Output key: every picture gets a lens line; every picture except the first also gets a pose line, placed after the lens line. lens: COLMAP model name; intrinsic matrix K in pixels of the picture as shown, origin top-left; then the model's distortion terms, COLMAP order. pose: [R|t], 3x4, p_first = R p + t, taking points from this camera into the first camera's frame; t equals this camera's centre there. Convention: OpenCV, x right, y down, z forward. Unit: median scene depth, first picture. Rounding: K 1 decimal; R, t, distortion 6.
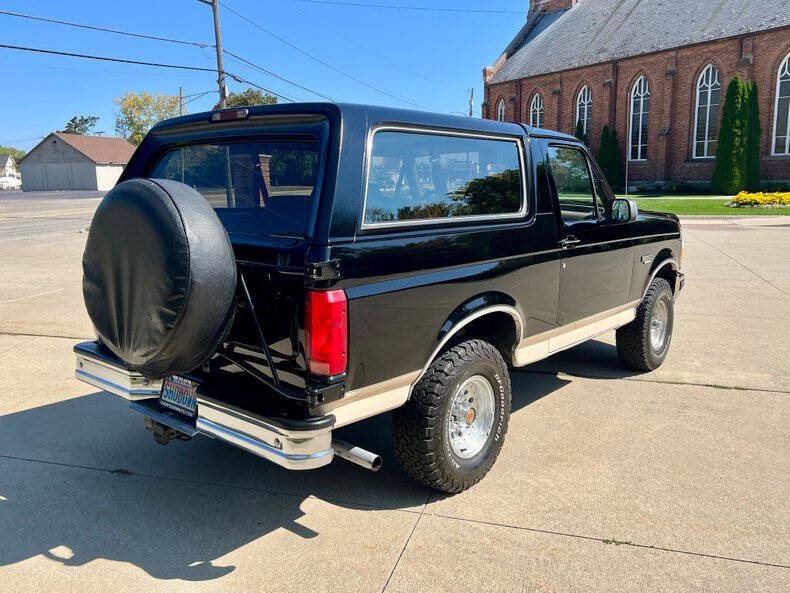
lens RADIAL K [[634.6, 0, 425.0], [0, 634.6, 291.2], [0, 0, 1]] dist [0.053116, -0.041182]
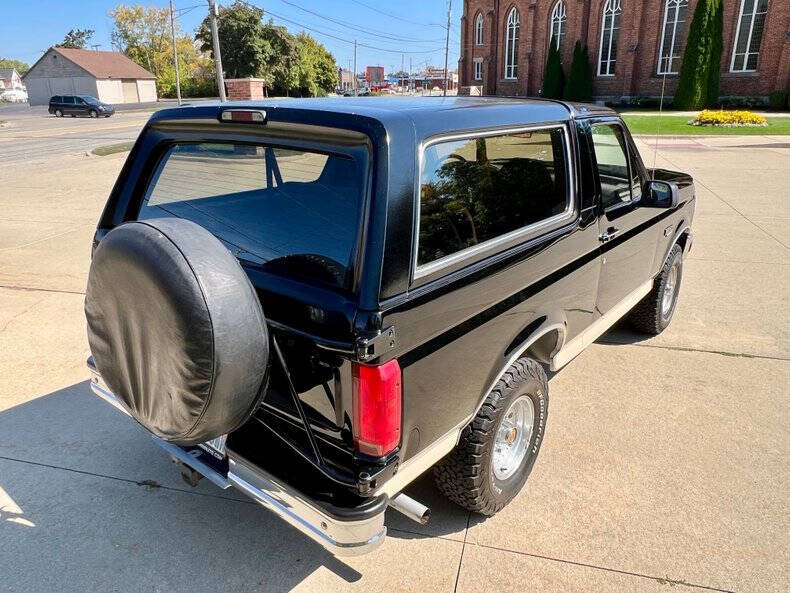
lens RADIAL K [[561.6, 0, 414.4], [0, 561.6, 289.3], [0, 0, 1]] dist [0.006433, -0.001292]
pose [[0.999812, -0.006009, 0.018458, -0.080416], [0.002761, 0.985233, 0.171196, -0.149966], [-0.019214, -0.171112, 0.985064, 0.192131]]
